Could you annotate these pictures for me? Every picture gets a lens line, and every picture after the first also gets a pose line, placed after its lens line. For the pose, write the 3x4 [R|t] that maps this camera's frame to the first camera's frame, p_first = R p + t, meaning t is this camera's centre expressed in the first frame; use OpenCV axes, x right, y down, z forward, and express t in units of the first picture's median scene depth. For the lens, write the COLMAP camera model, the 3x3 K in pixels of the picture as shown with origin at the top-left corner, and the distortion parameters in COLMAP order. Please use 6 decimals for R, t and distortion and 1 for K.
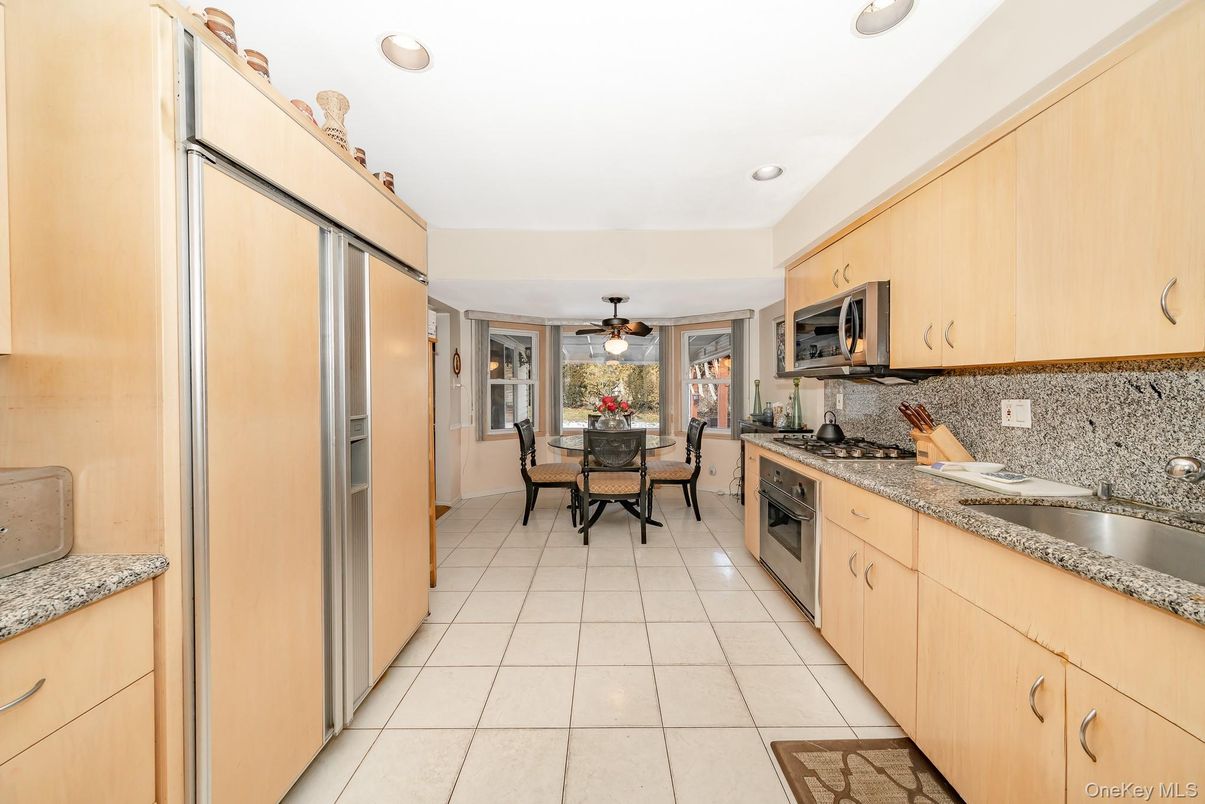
lens RADIAL K [[465.0, 0, 602.7], [0, 465.0, 396.5], [0, 0, 1]] dist [-0.003047, -0.000283]
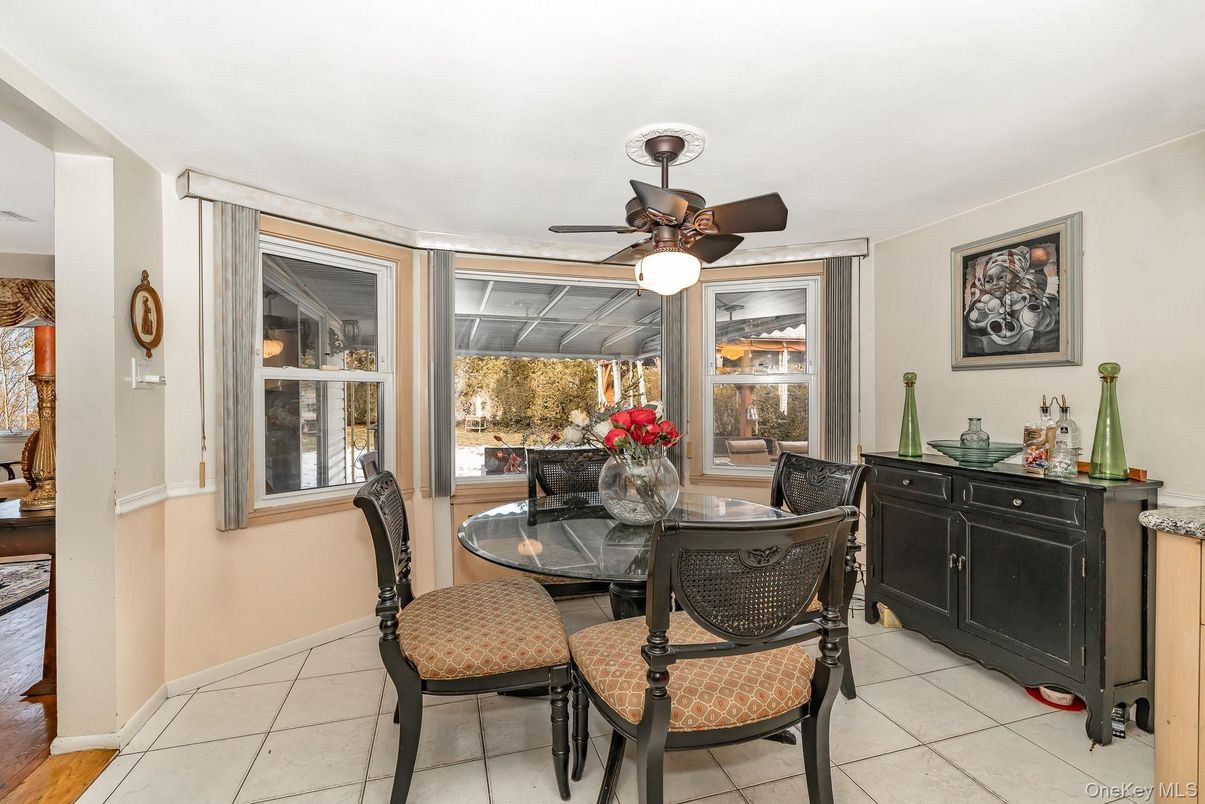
lens RADIAL K [[465.0, 0, 607.2], [0, 465.0, 403.7], [0, 0, 1]] dist [-0.003047, -0.000283]
pose [[0.922532, -0.003312, 0.385906, -0.128536], [0.008710, 0.999887, -0.012240, 0.000994], [-0.385821, 0.014653, 0.922457, 0.539812]]
